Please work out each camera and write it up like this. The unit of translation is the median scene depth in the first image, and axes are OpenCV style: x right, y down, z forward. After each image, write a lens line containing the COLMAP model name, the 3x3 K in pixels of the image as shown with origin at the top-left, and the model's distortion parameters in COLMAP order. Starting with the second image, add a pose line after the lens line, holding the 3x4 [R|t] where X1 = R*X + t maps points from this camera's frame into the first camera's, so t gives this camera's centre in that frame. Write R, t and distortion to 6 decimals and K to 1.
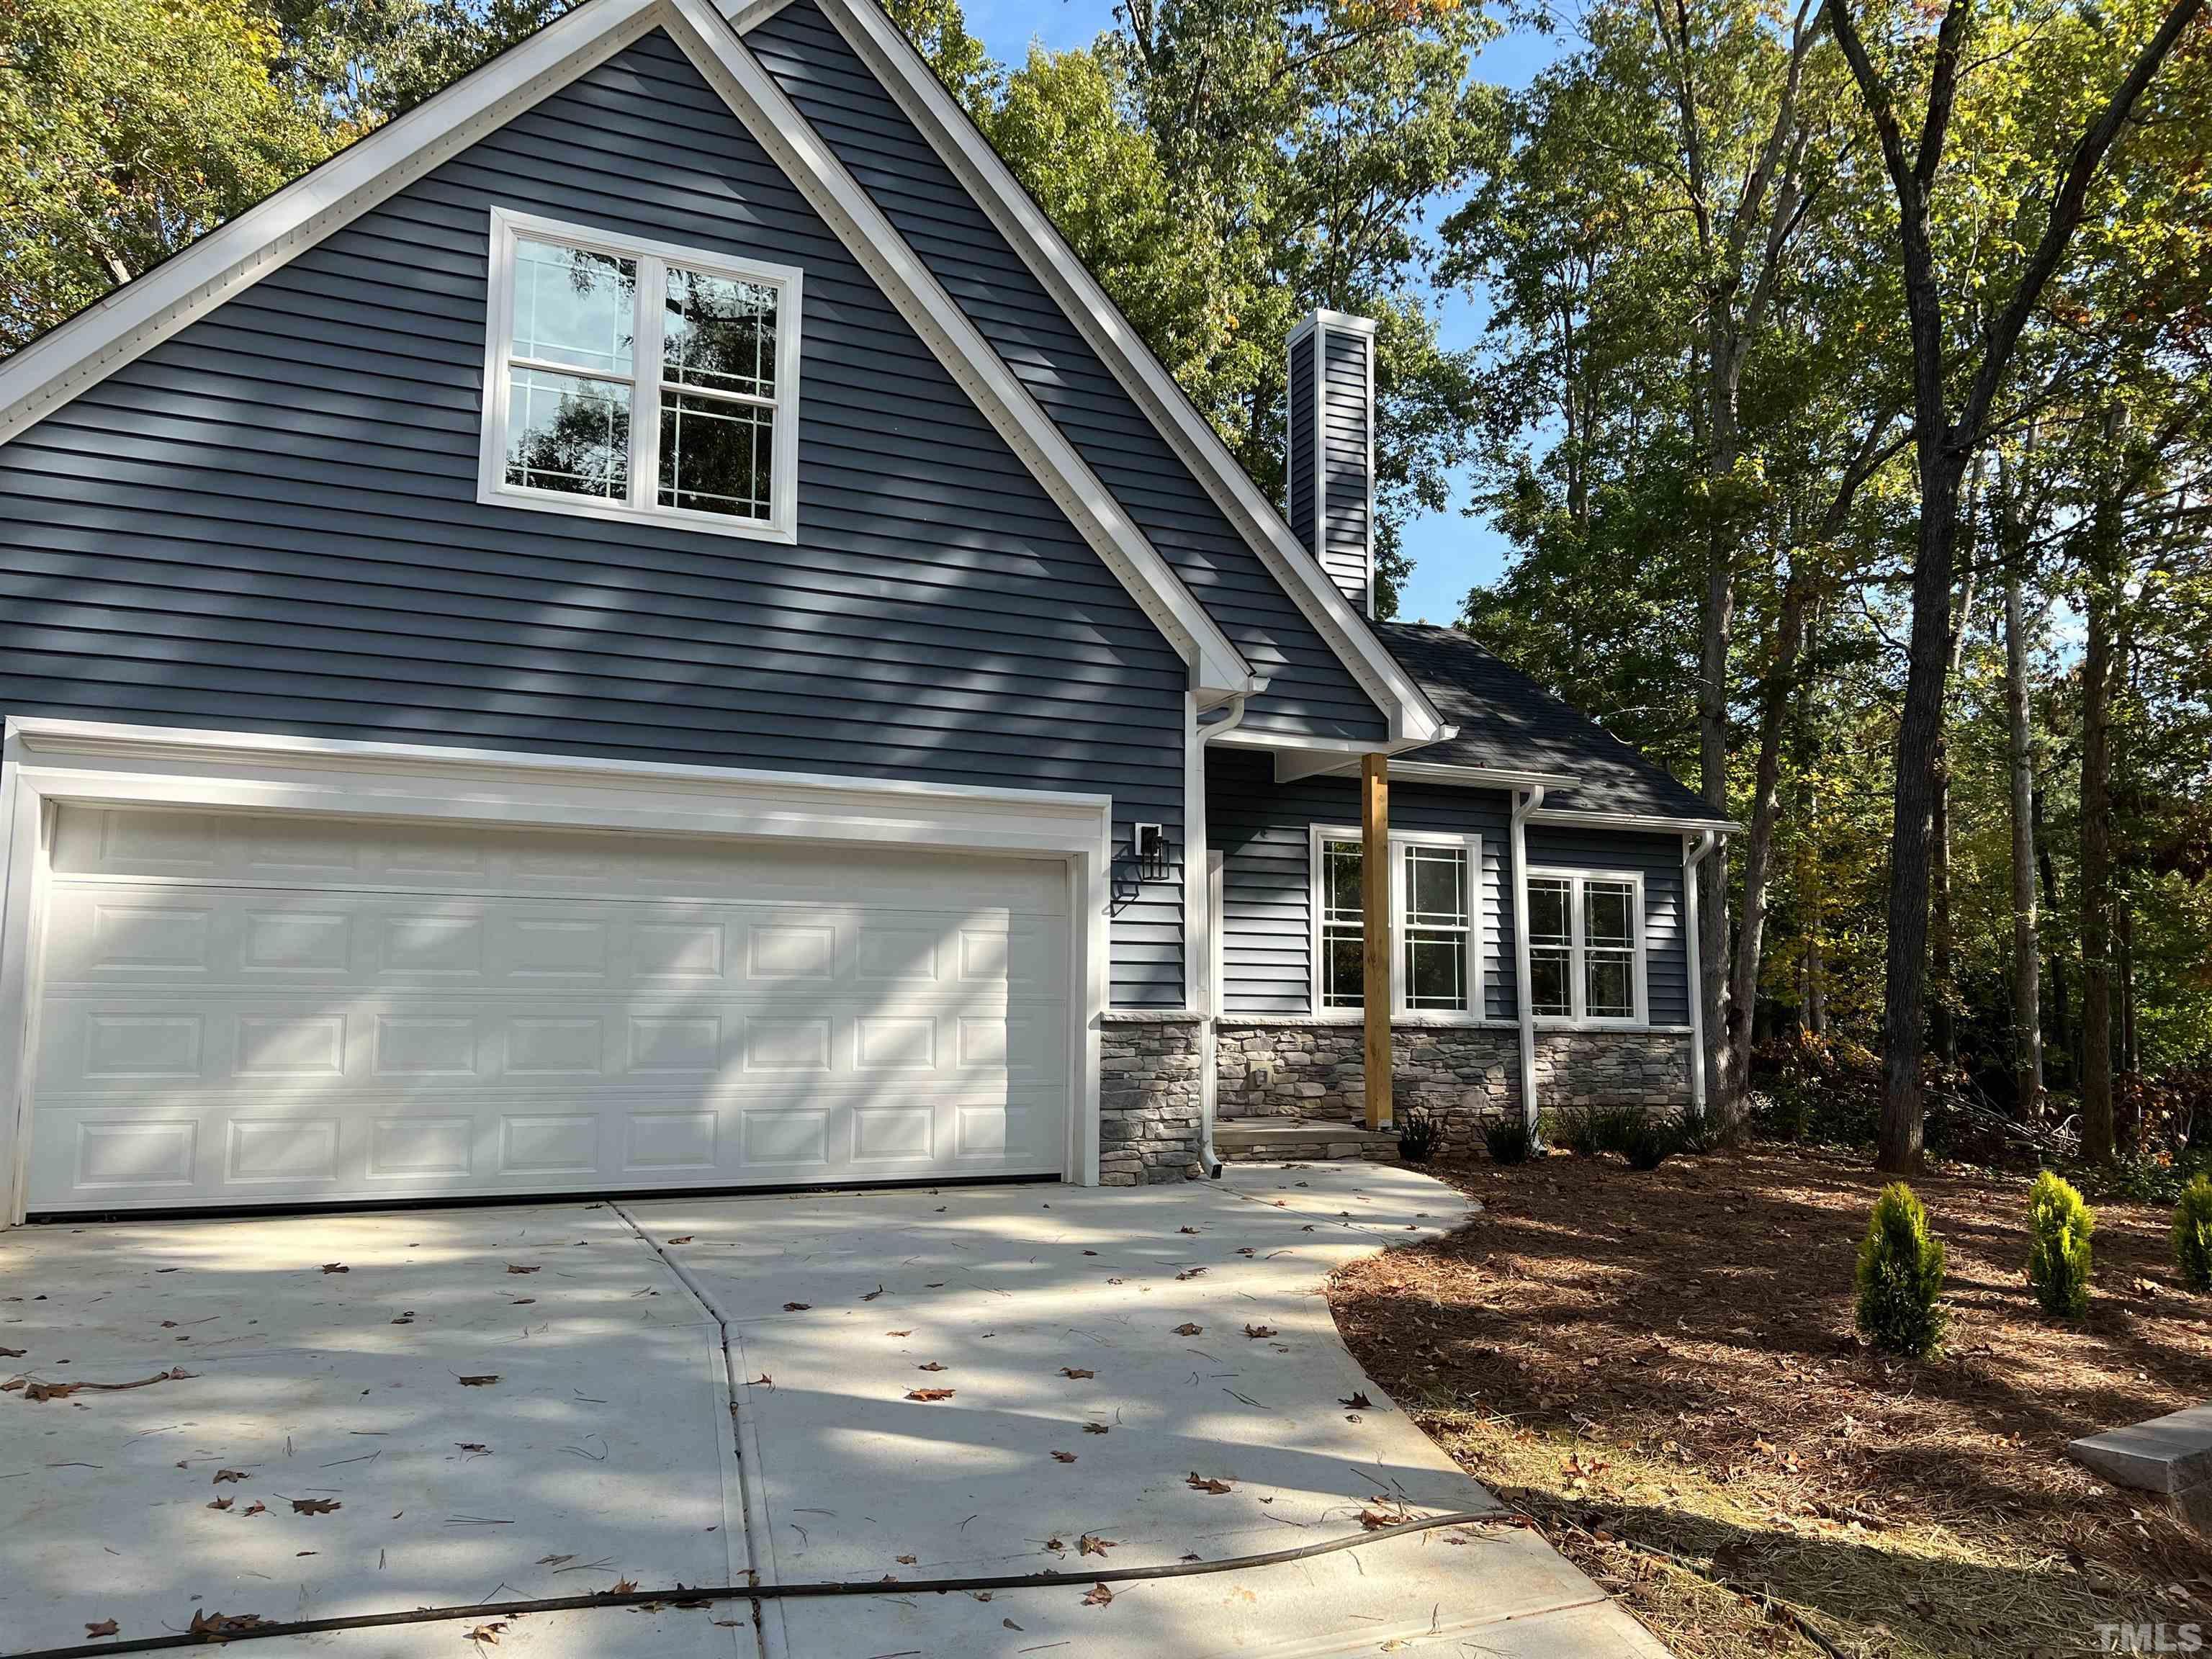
lens RADIAL K [[1681.5, 0, 1106.0], [0, 1681.5, 829.5], [0, 0, 1]] dist [0.109874, -0.101698]
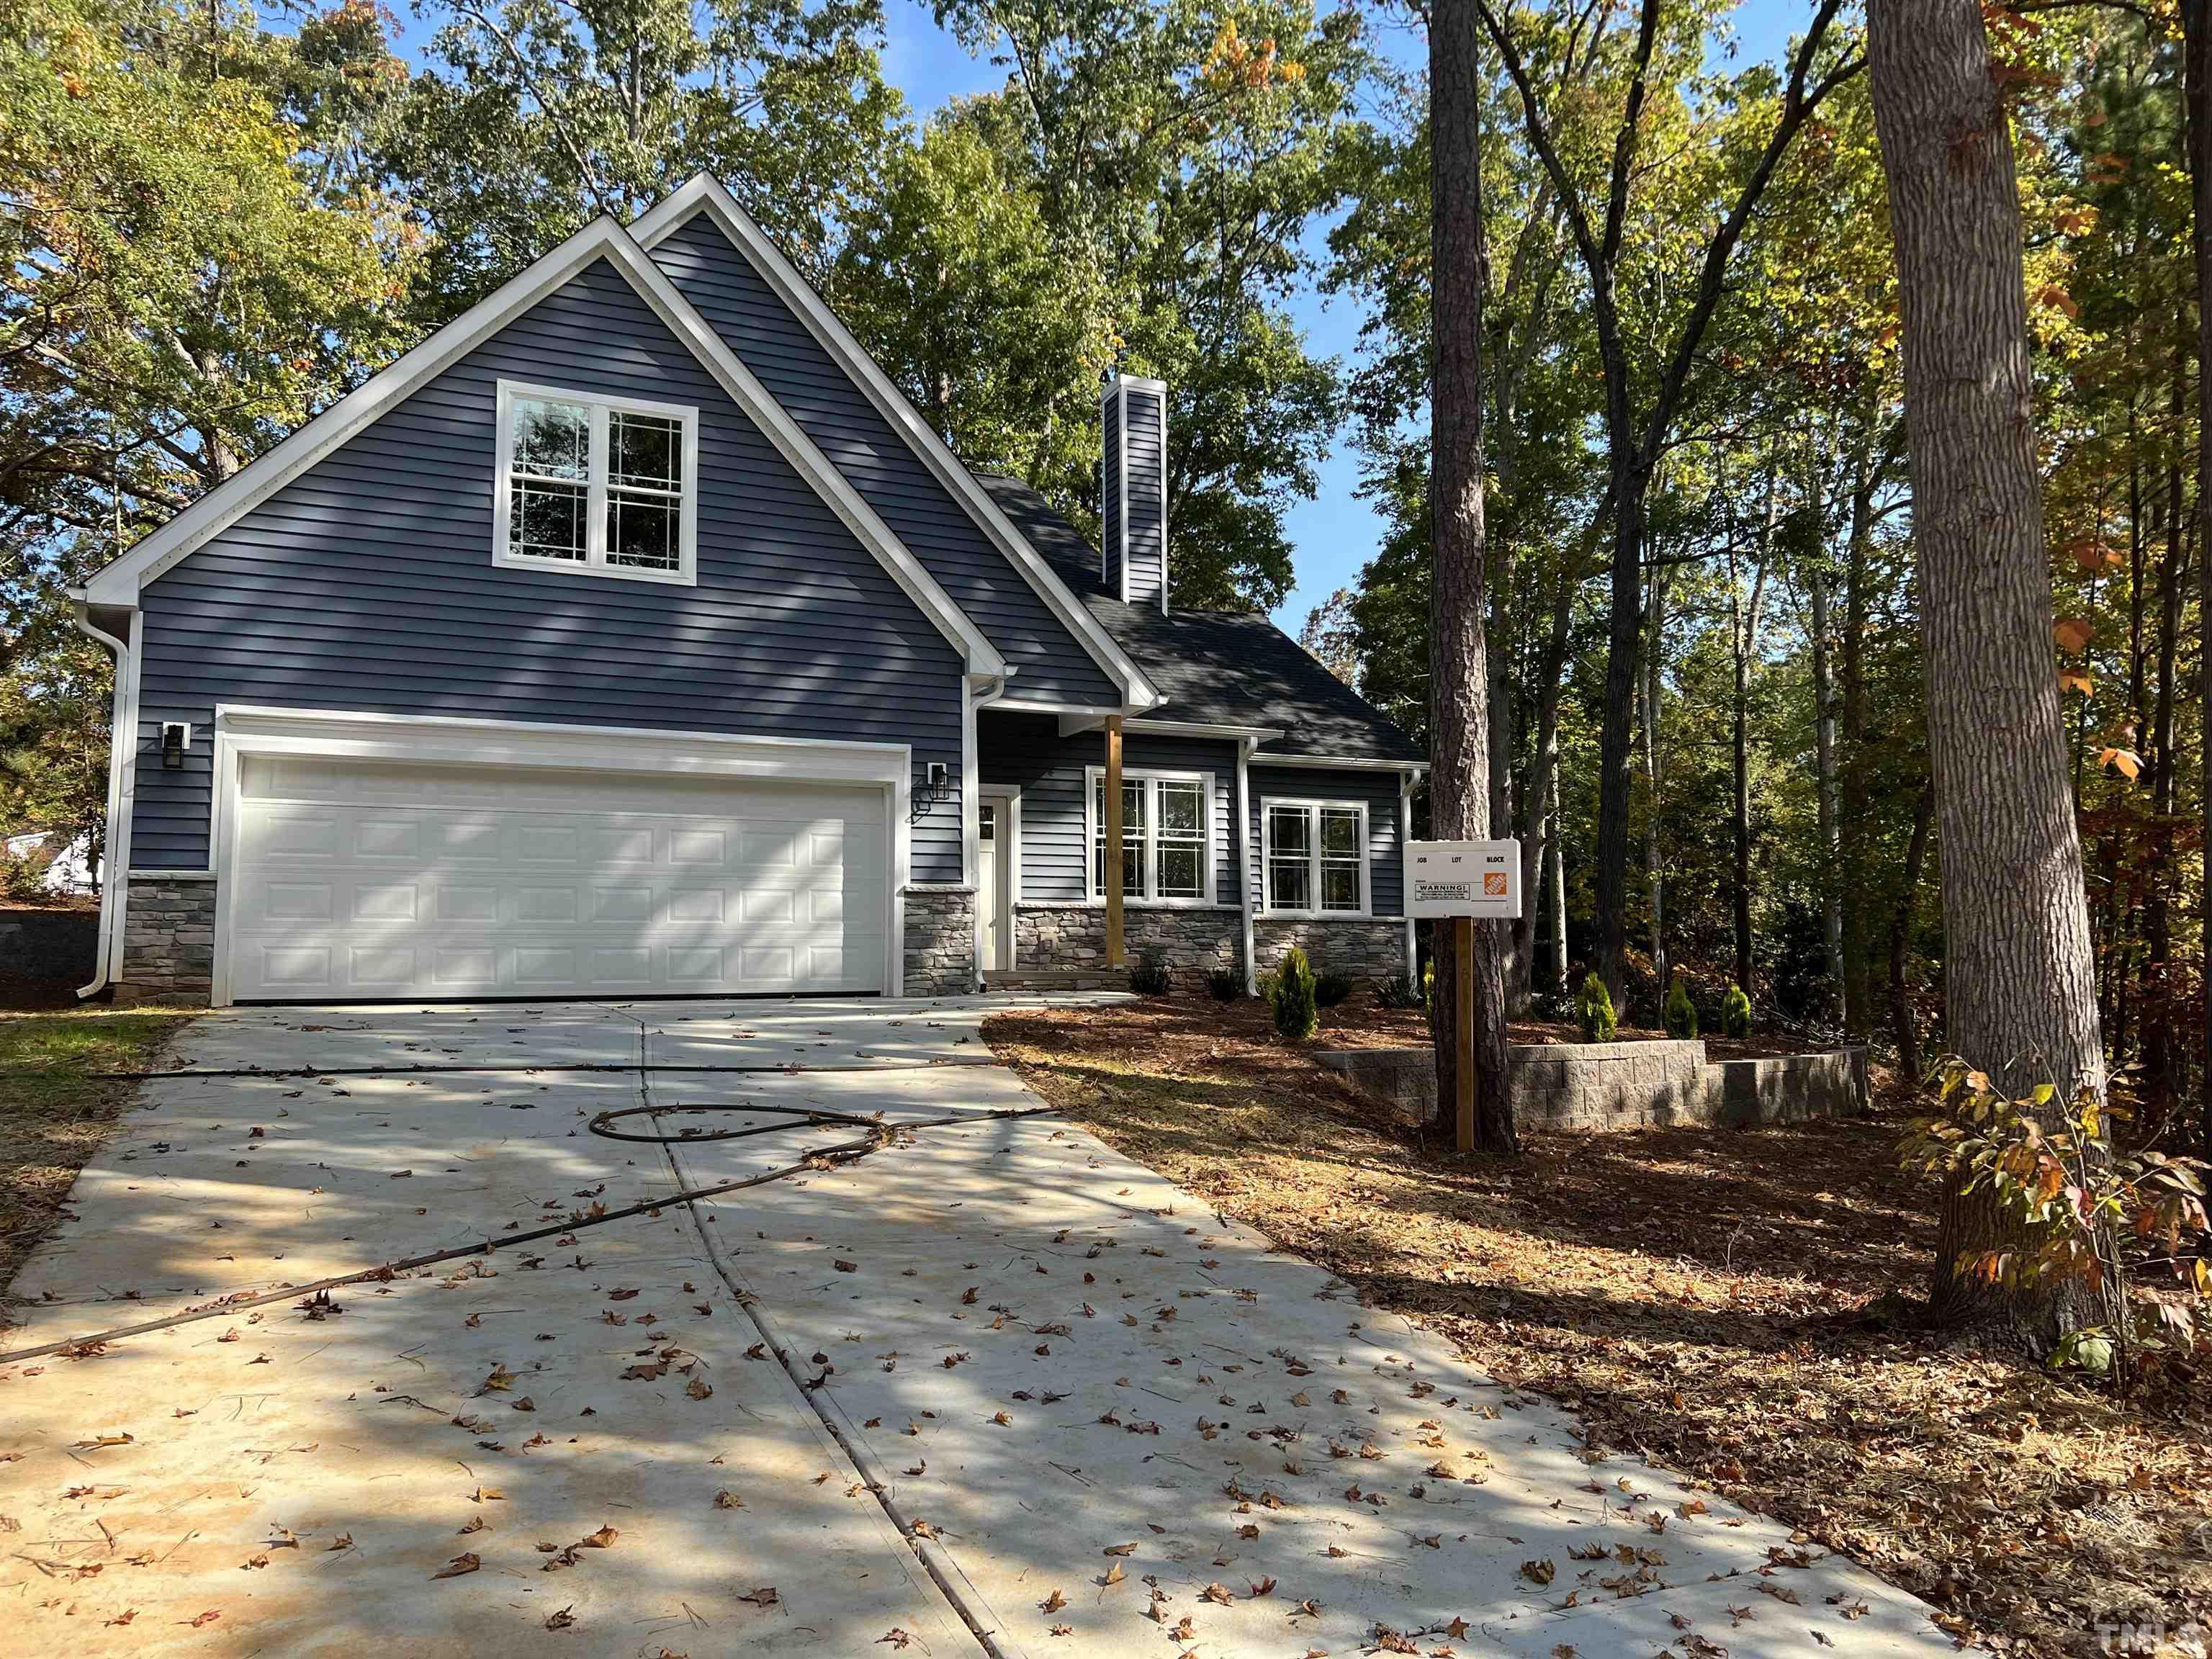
lens RADIAL K [[1682.0, 0, 1105.8], [0, 1682.0, 823.0], [0, 0, 1]] dist [0.110182, -0.102685]
pose [[0.999850, -0.013949, 0.010227, 0.123348], [0.013761, 0.999739, 0.018213, 0.019107], [-0.010479, -0.018070, 0.999782, -0.401431]]
